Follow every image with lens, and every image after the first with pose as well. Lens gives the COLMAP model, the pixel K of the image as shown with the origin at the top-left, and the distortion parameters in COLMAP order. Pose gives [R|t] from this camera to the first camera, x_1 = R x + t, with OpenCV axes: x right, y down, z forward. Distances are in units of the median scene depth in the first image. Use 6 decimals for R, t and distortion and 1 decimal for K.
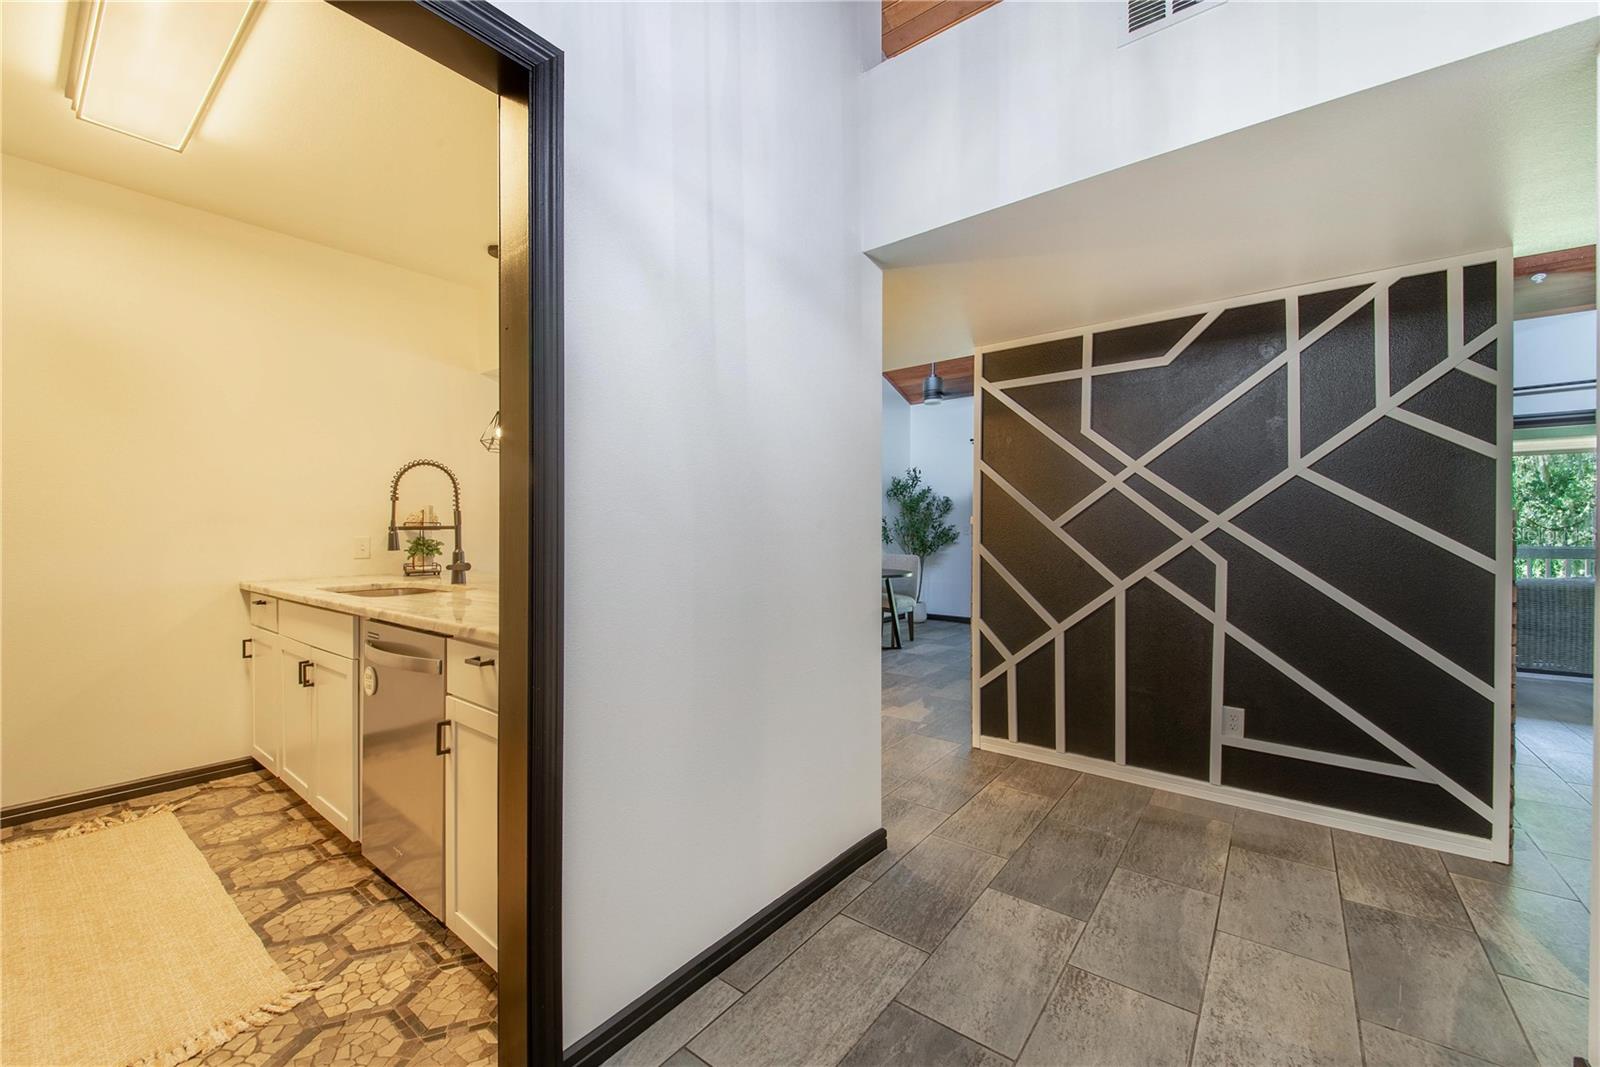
lens RADIAL K [[626.7, 0, 802.6], [0, 626.7, 528.5], [0, 0, 1]] dist [0.026334, -0.012867]
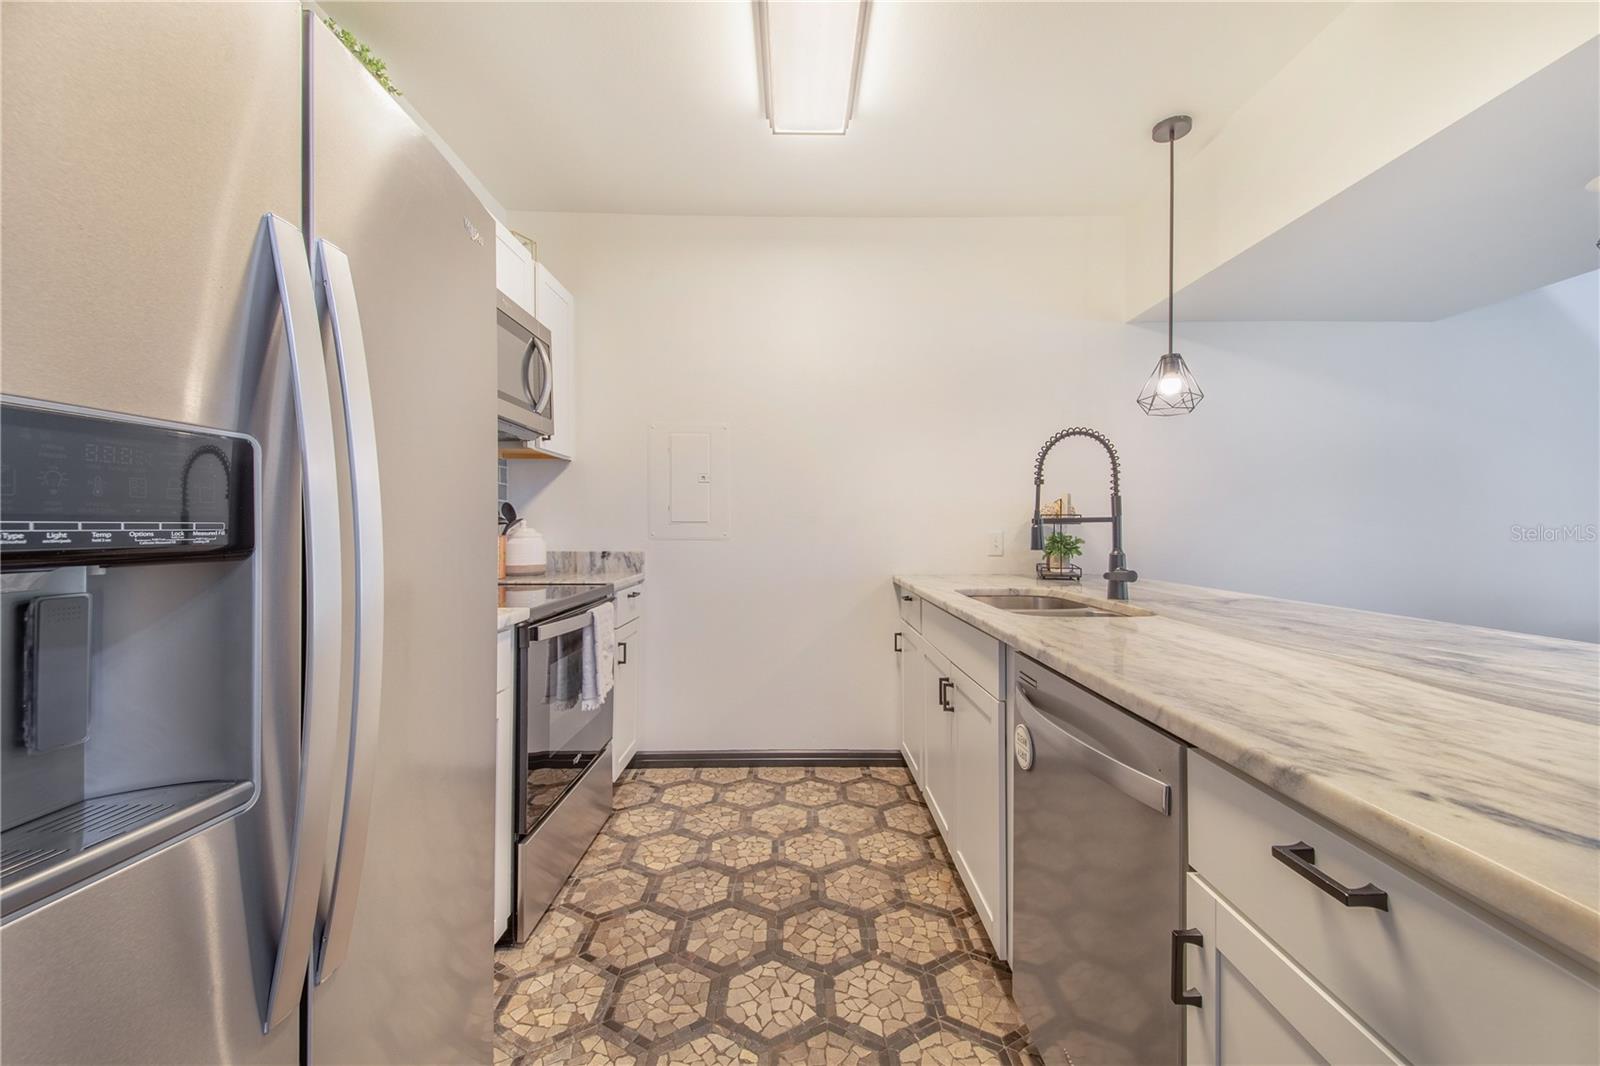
lens RADIAL K [[627.6, 0, 807.5], [0, 627.6, 530.5], [0, 0, 1]] dist [0.000331, 0.000010]
pose [[0.638364, 0.011205, -0.769653, -0.240433], [-0.002713, 0.999921, 0.012308, 0.002900], [0.769730, -0.005769, 0.638343, 0.300949]]
